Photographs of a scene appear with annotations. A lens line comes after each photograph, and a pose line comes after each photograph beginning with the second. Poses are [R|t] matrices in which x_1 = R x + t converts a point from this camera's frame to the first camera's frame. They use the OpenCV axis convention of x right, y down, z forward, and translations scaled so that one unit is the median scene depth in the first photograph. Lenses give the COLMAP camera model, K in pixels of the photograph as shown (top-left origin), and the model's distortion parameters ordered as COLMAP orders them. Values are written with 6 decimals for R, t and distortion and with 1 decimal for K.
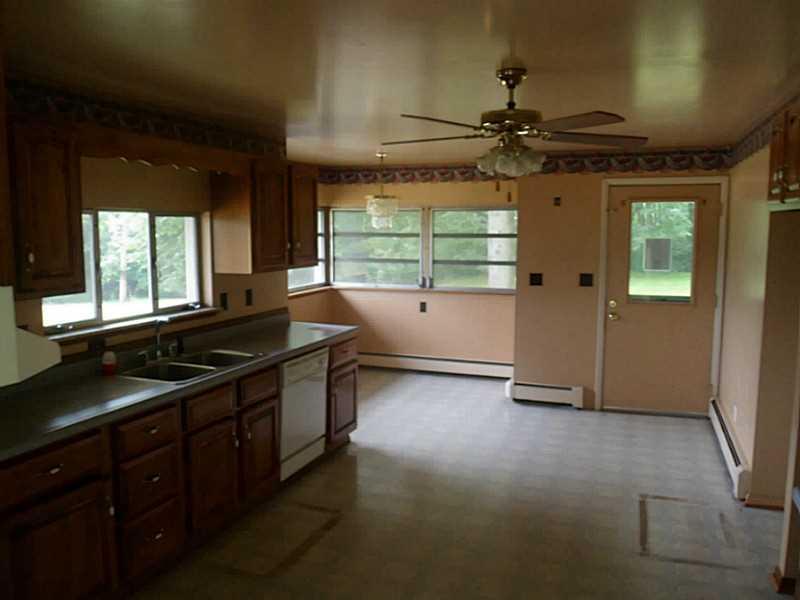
lens RADIAL K [[667.9, 0, 398.8], [0, 667.9, 301.0], [0, 0, 1]] dist [-0.005568, -0.001962]
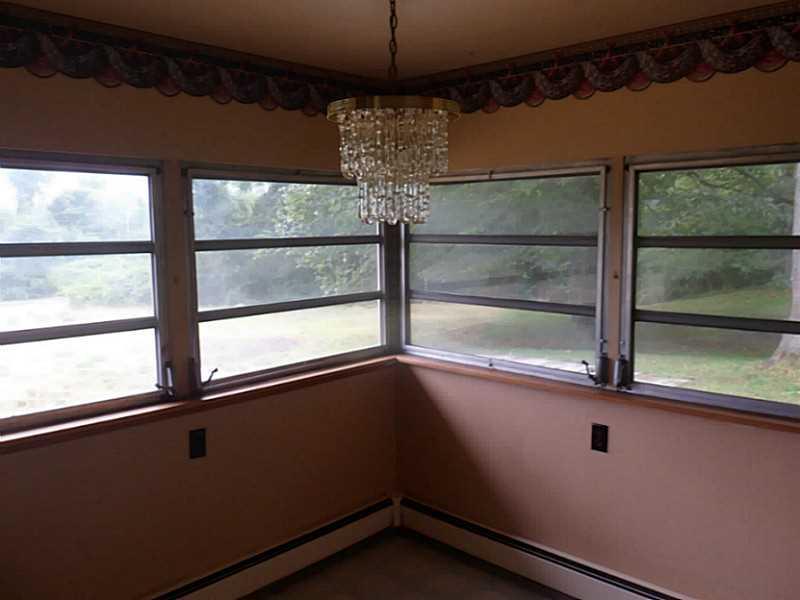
lens RADIAL K [[667.9, 0, 401.9], [0, 667.9, 299.7], [0, 0, 1]] dist [-0.005568, -0.001962]
pose [[0.916794, 0.033164, -0.397982, 0.079841], [-0.034903, 0.999387, 0.002878, -0.063606], [0.397833, 0.011252, 0.917389, 0.624018]]
